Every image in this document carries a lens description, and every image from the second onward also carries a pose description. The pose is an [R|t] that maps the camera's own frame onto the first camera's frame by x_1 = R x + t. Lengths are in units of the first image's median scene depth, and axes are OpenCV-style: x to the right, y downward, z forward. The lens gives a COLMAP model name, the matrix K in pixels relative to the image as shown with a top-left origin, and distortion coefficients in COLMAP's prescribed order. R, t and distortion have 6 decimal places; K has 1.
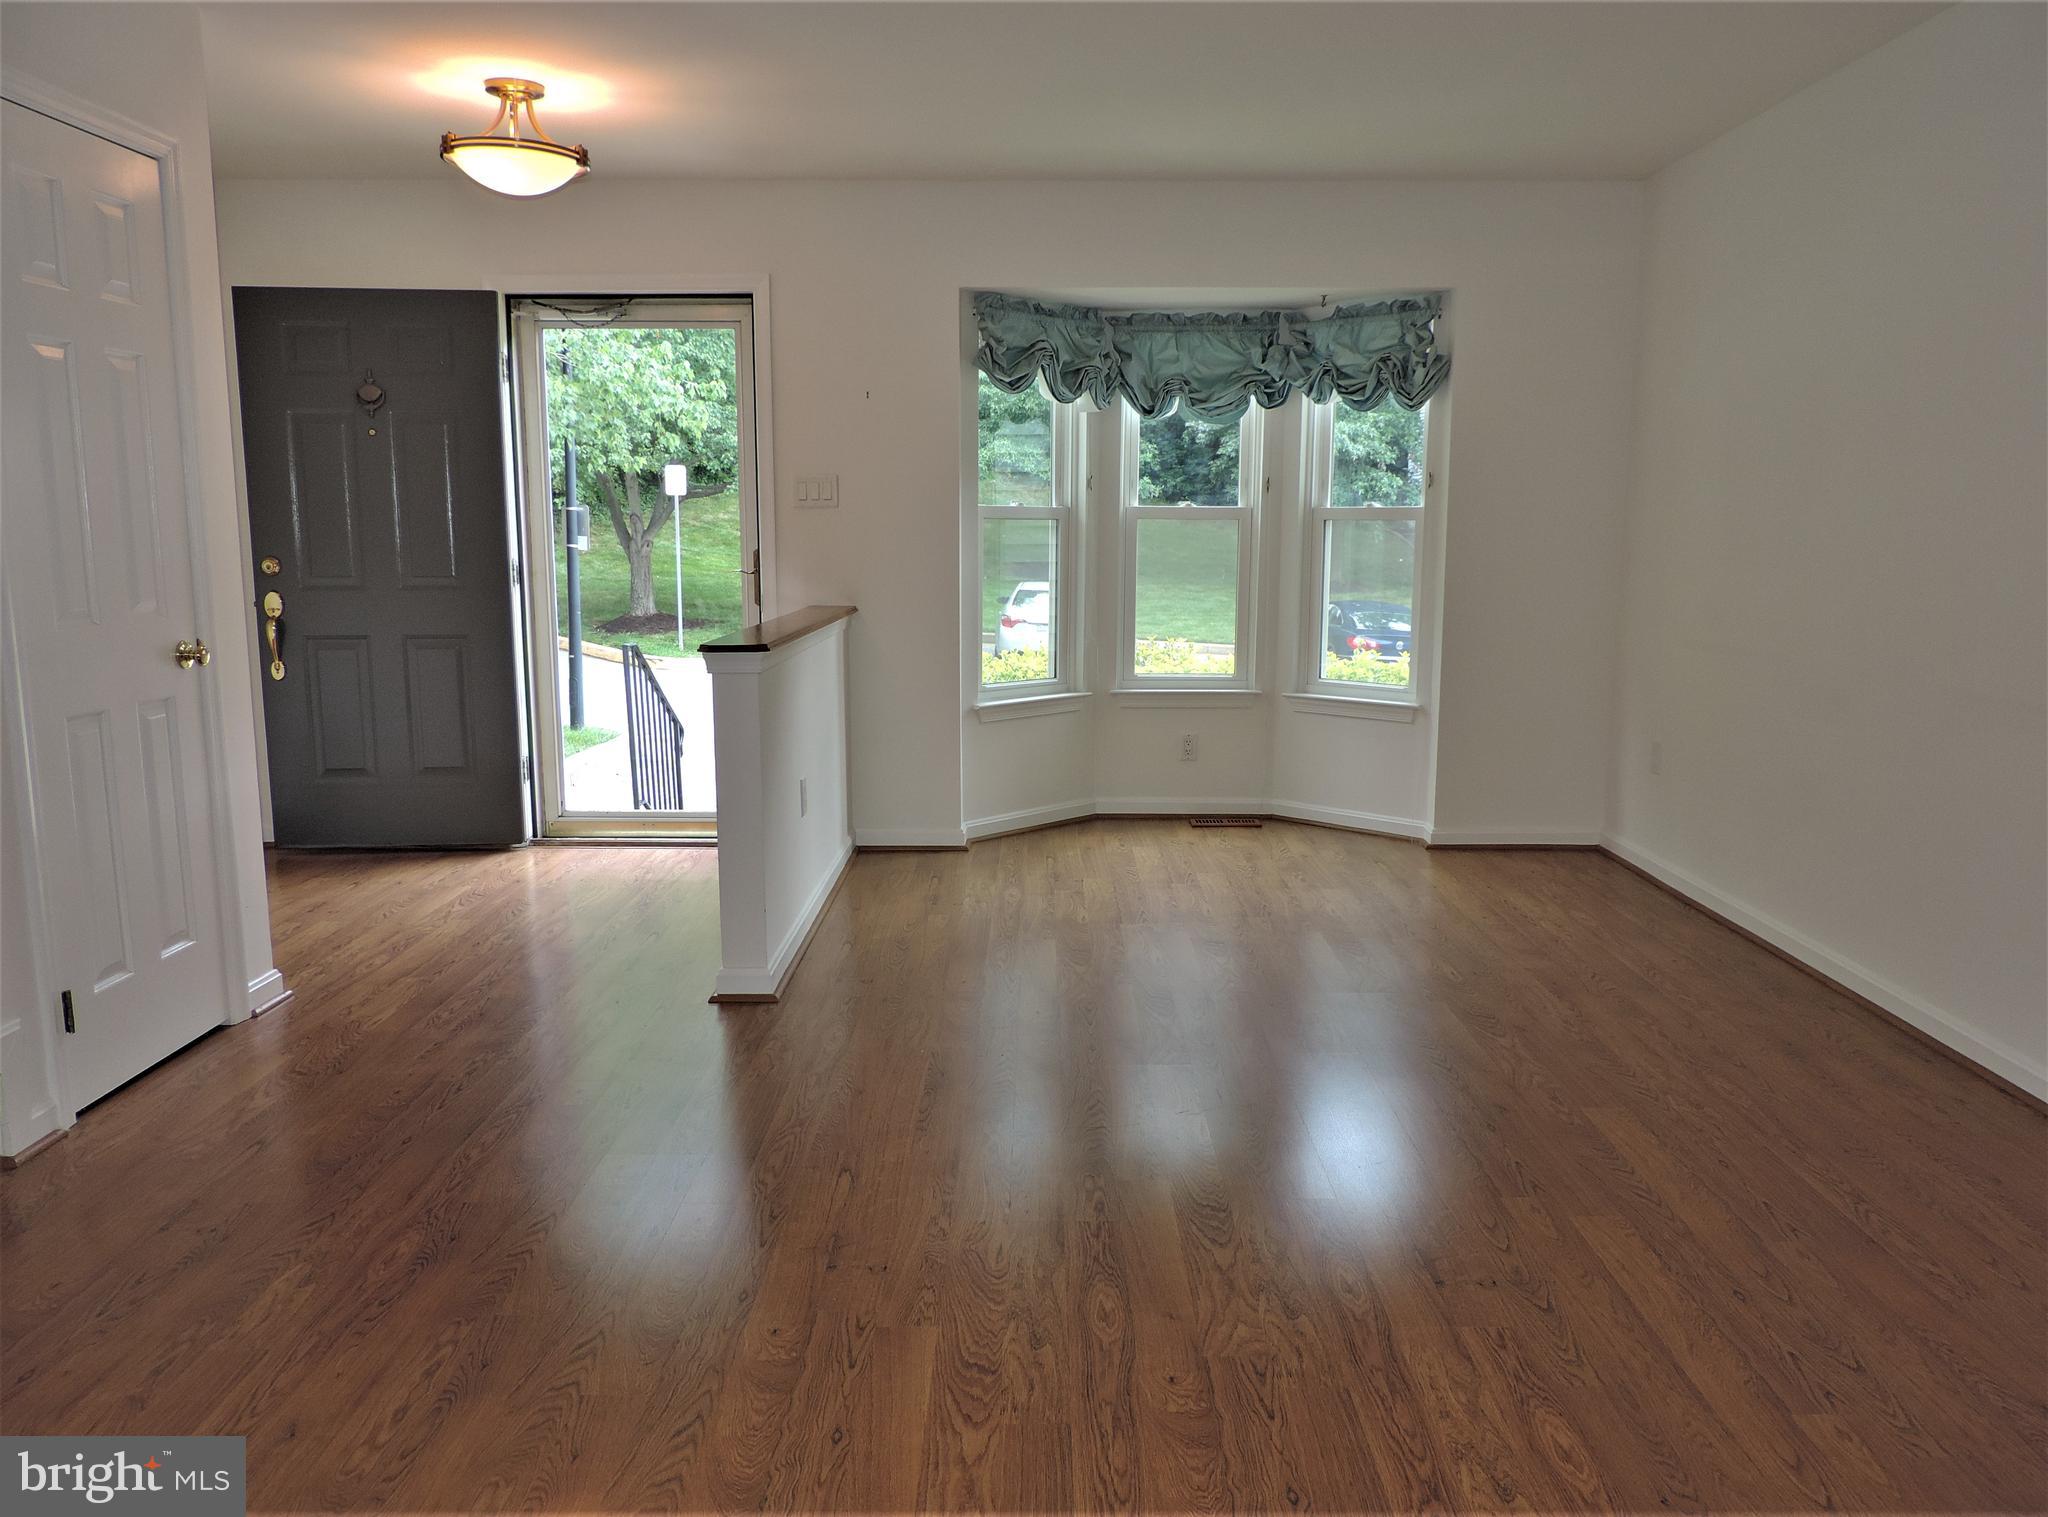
lens RADIAL K [[1482.6, 0, 1024.0], [0, 1482.6, 758.5], [0, 0, 1]] dist [-0.011546, -0.000532]
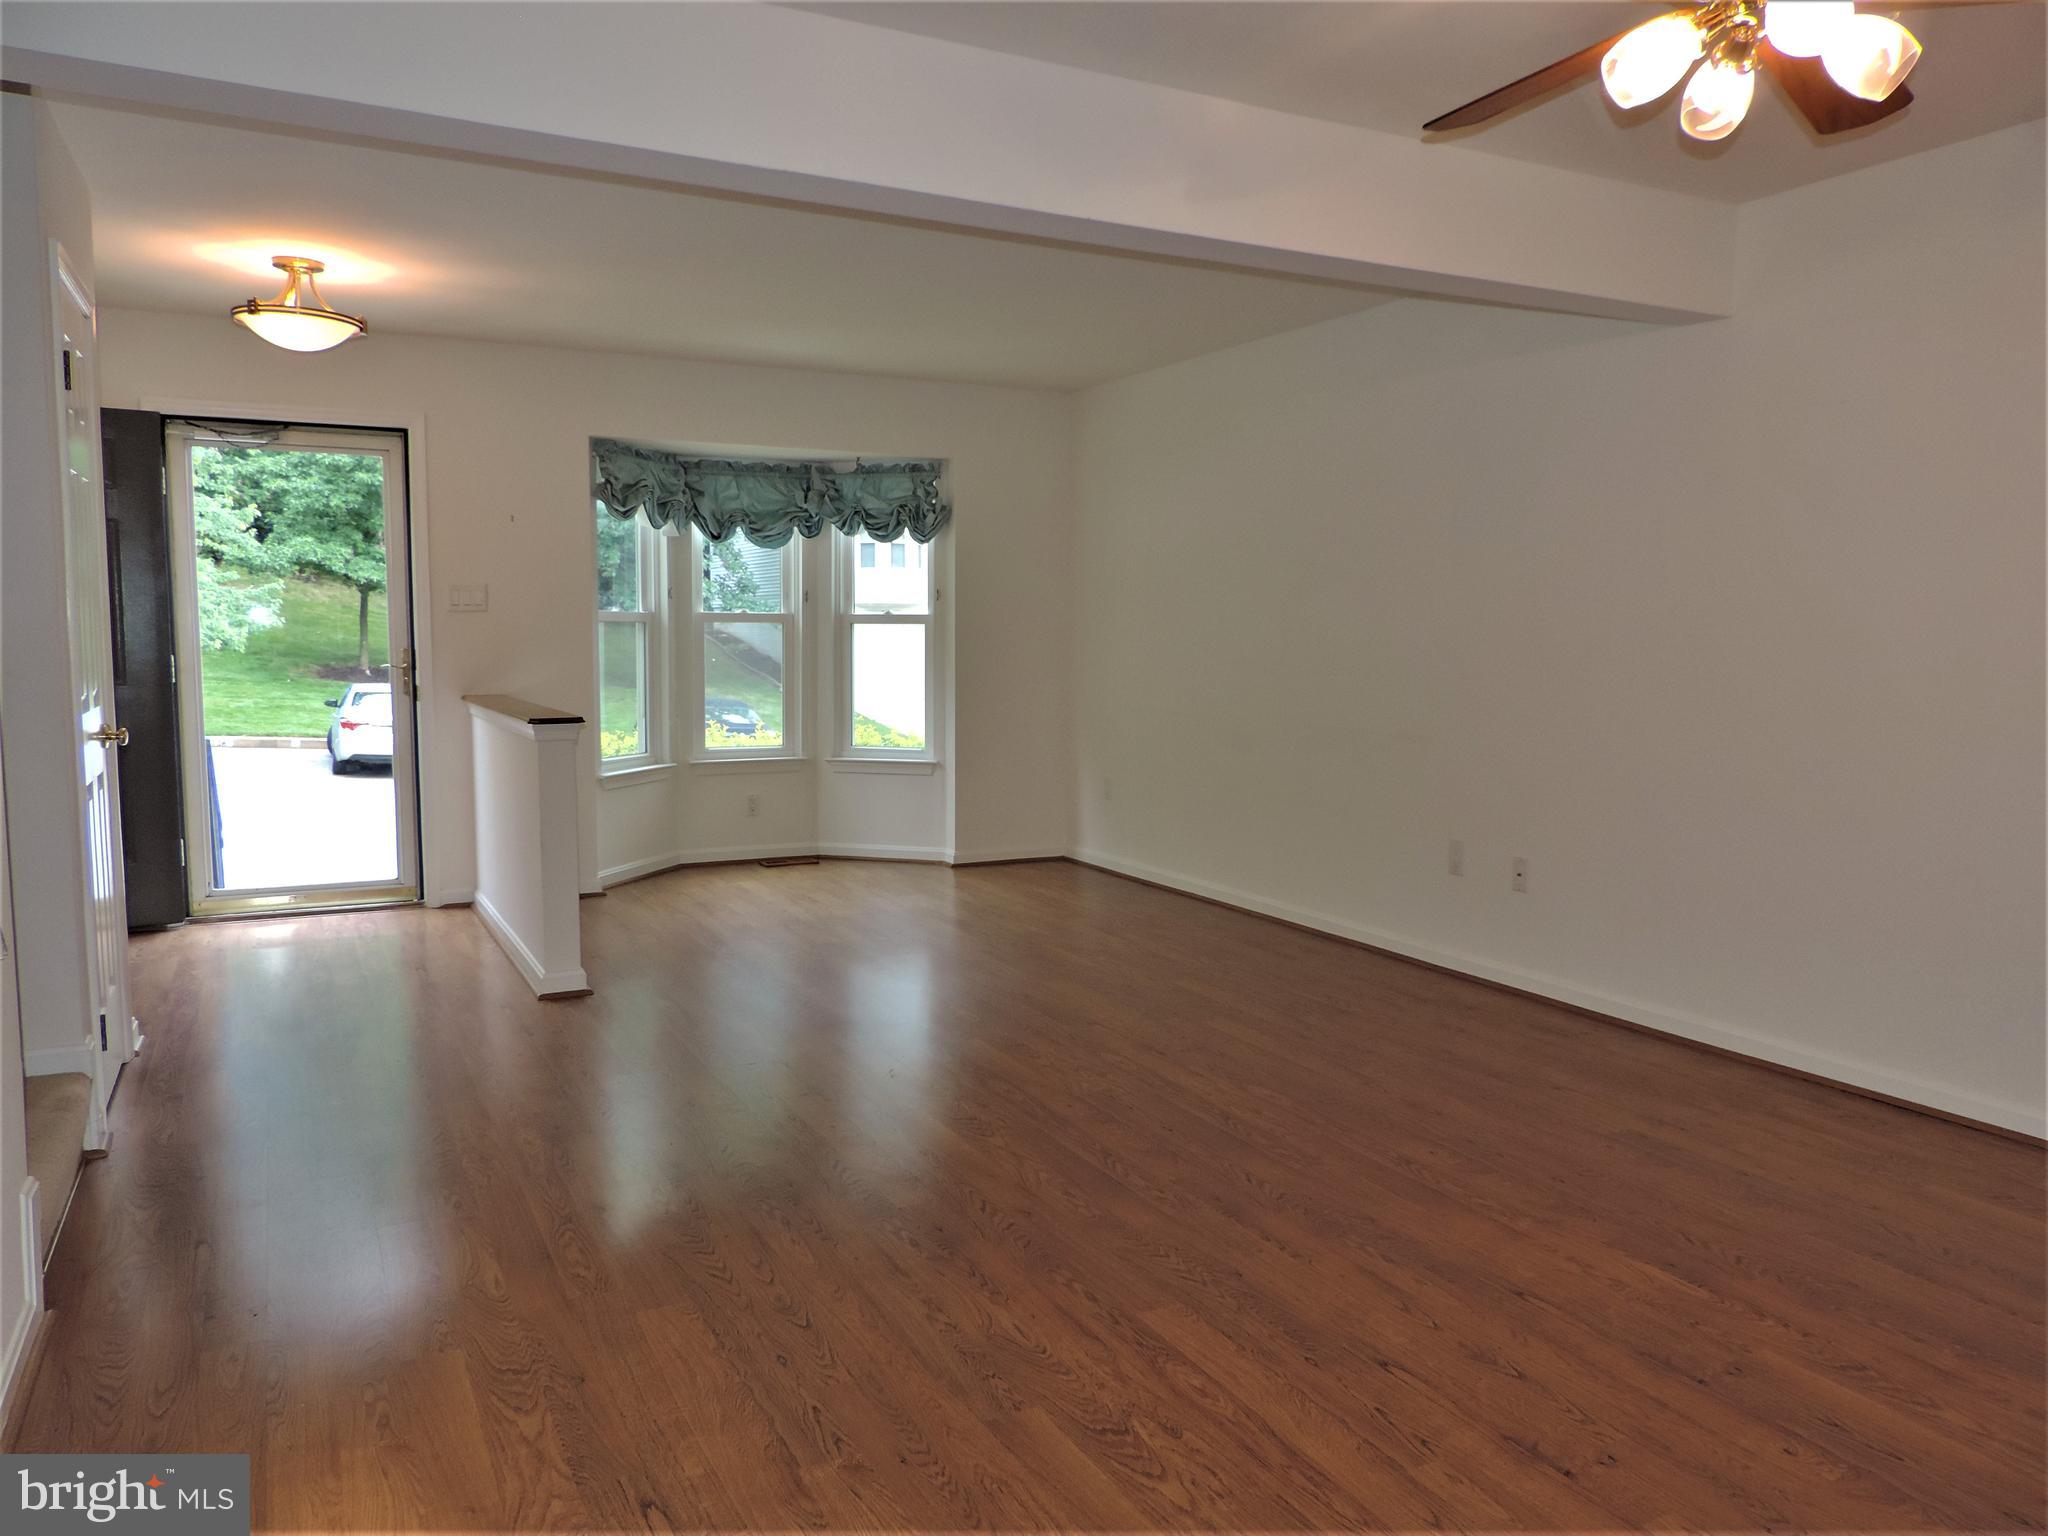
lens RADIAL K [[1462.1, 0, 1024.4], [0, 1462.1, 772.8], [0, 0, 1]] dist [-0.022801, 0.007276]
pose [[0.883445, -0.041490, 0.466693, -0.283921], [0.067811, 0.996907, -0.039738, 0.032741], [-0.463601, 0.066753, 0.883526, -0.208306]]
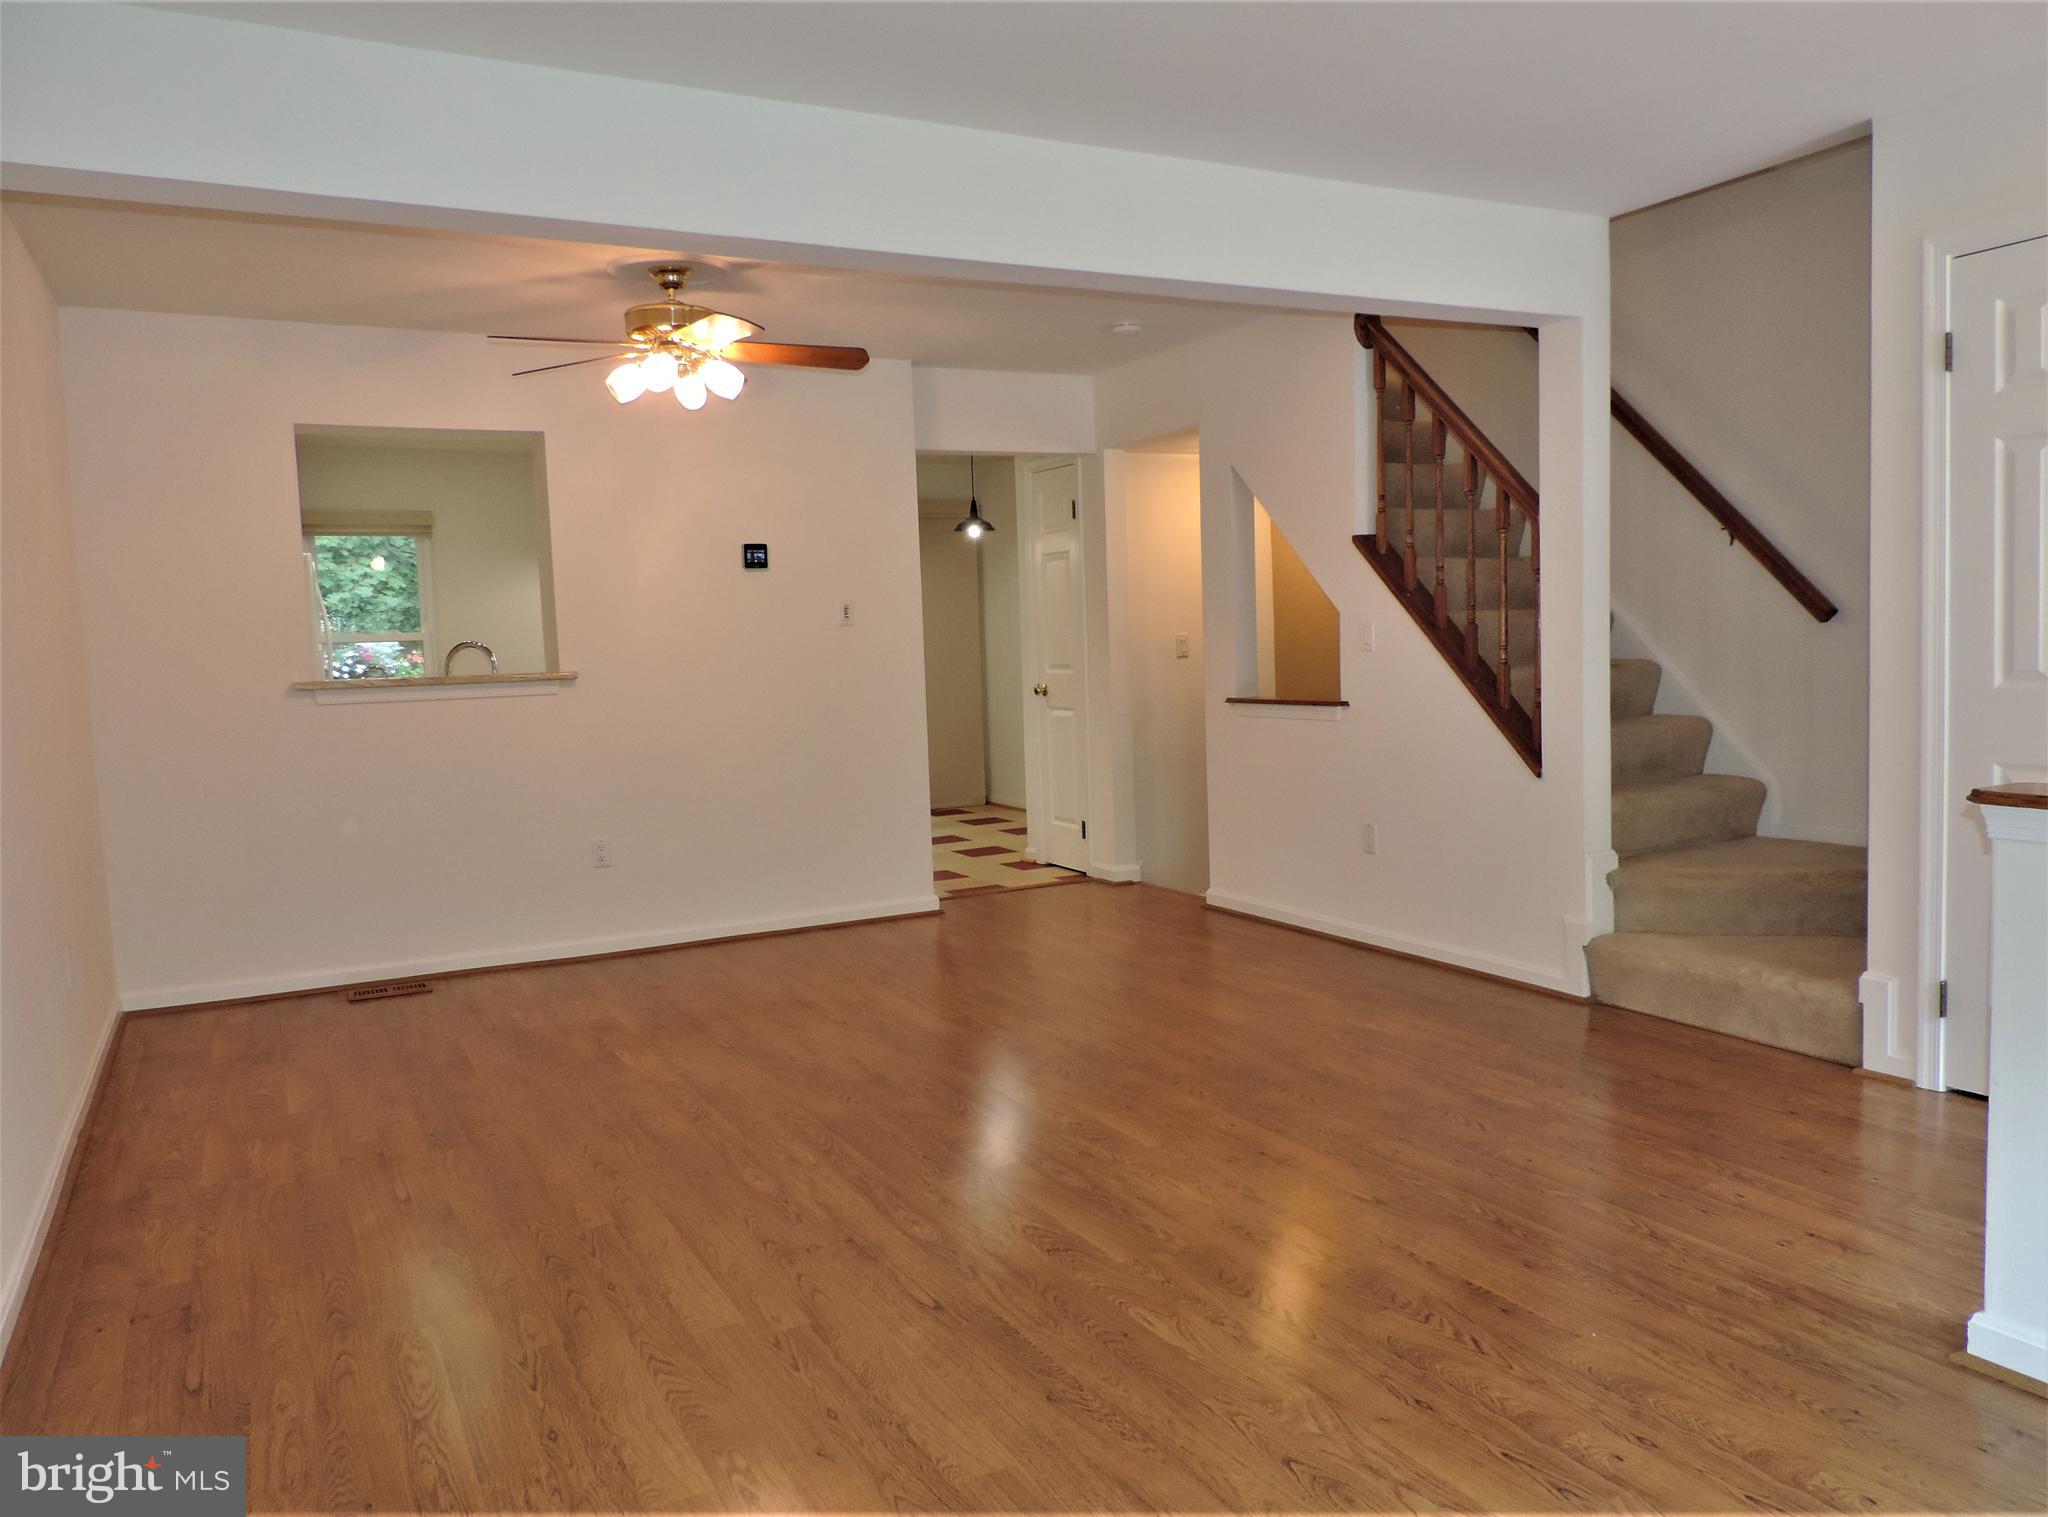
lens RADIAL K [[1482.6, 0, 1024.0], [0, 1482.6, 758.5], [0, 0, 1]] dist [-0.011546, -0.000532]
pose [[-0.878634, 0.070988, -0.472190, 0.302340], [-0.039101, 0.974870, 0.219318, -0.136017], [0.475893, 0.211164, -0.853777, 0.870000]]
